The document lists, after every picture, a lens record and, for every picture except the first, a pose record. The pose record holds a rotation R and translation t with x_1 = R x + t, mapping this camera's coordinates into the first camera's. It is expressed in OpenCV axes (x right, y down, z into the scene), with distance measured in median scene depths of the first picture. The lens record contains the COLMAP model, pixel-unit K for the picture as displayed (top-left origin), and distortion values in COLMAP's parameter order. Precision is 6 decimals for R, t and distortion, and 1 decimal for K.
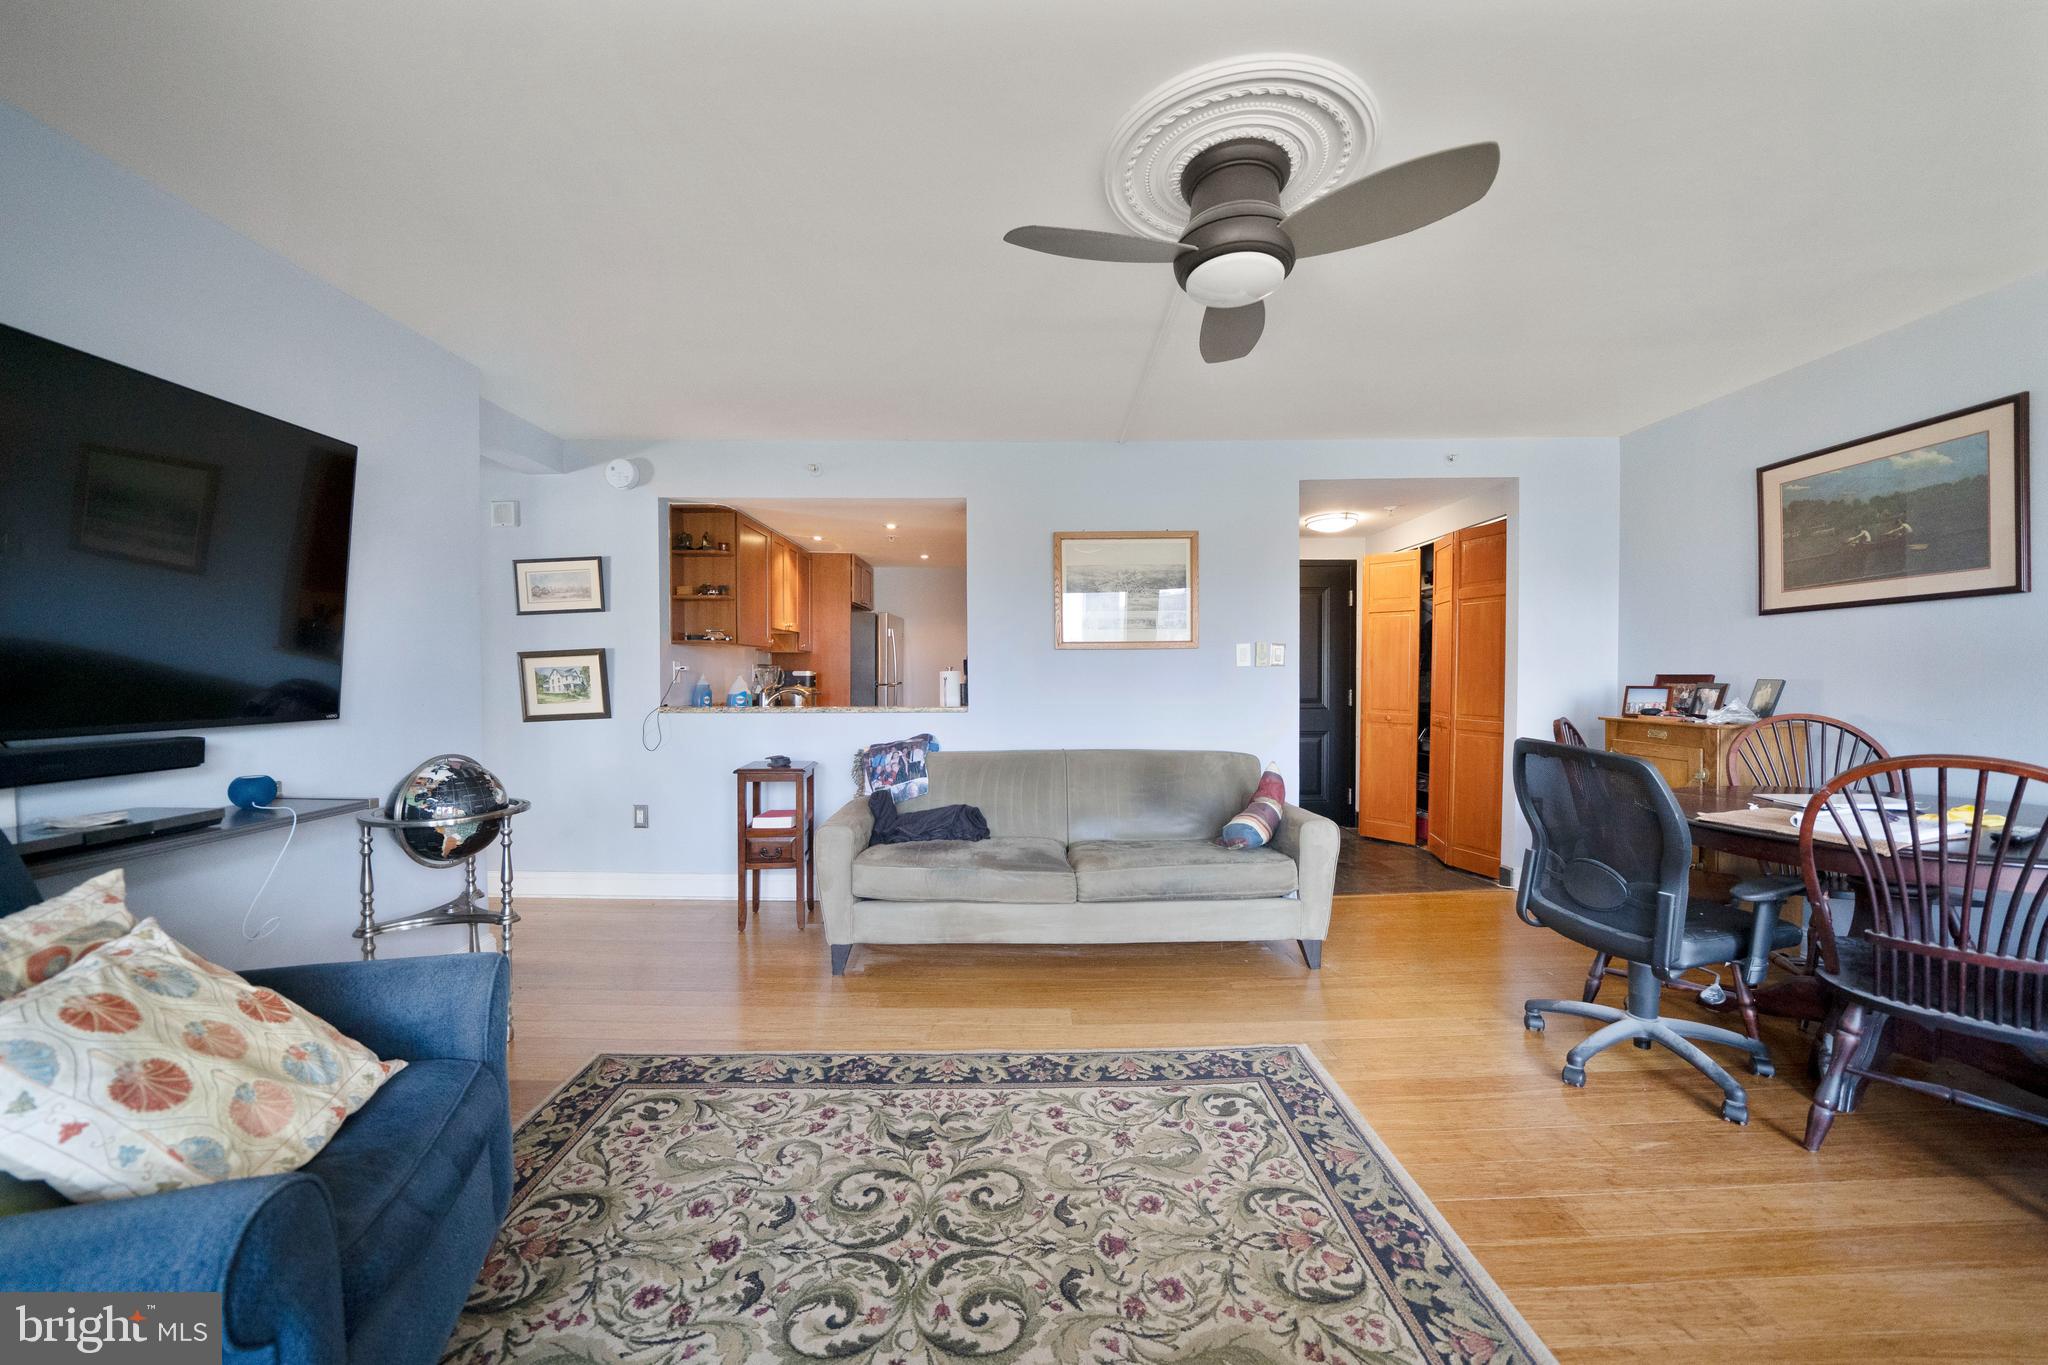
lens RADIAL K [[724.8, 0, 1014.7], [0, 724.8, 681.5], [0, 0, 1]] dist [-0.027866, 0.002792]
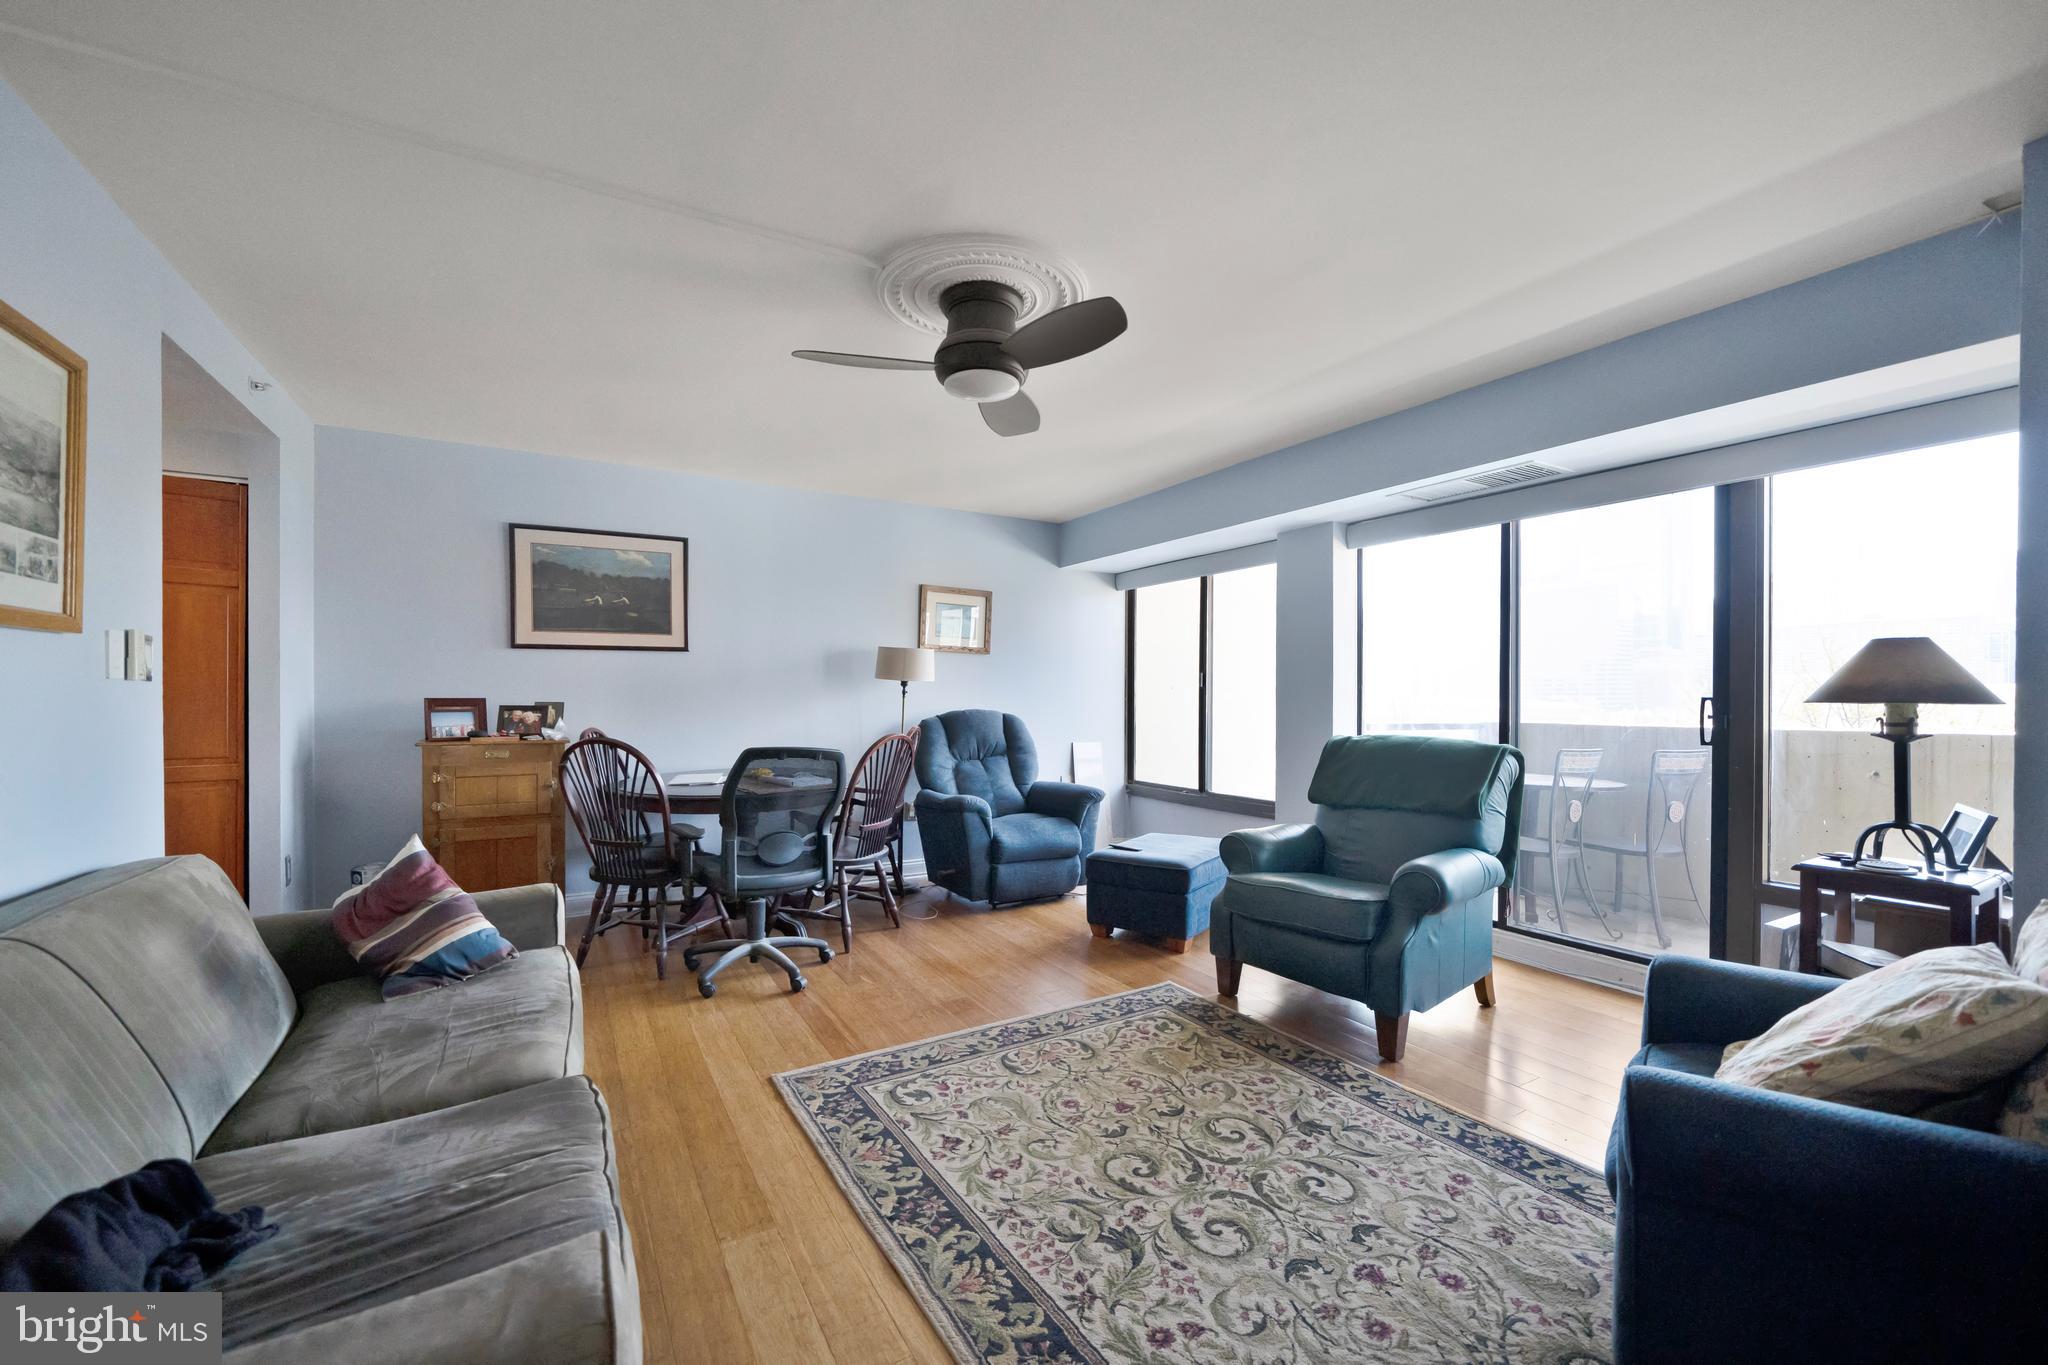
lens RADIAL K [[811.7, 0, 1022.5], [0, 811.7, 692.5], [0, 0, 1]] dist [-0.003127, -0.000075]
pose [[-0.507003, 0.007233, 0.861914, -0.994829], [0.010028, 0.999947, -0.002493, -0.013872], [-0.861886, 0.007379, -0.507048, 1.729447]]
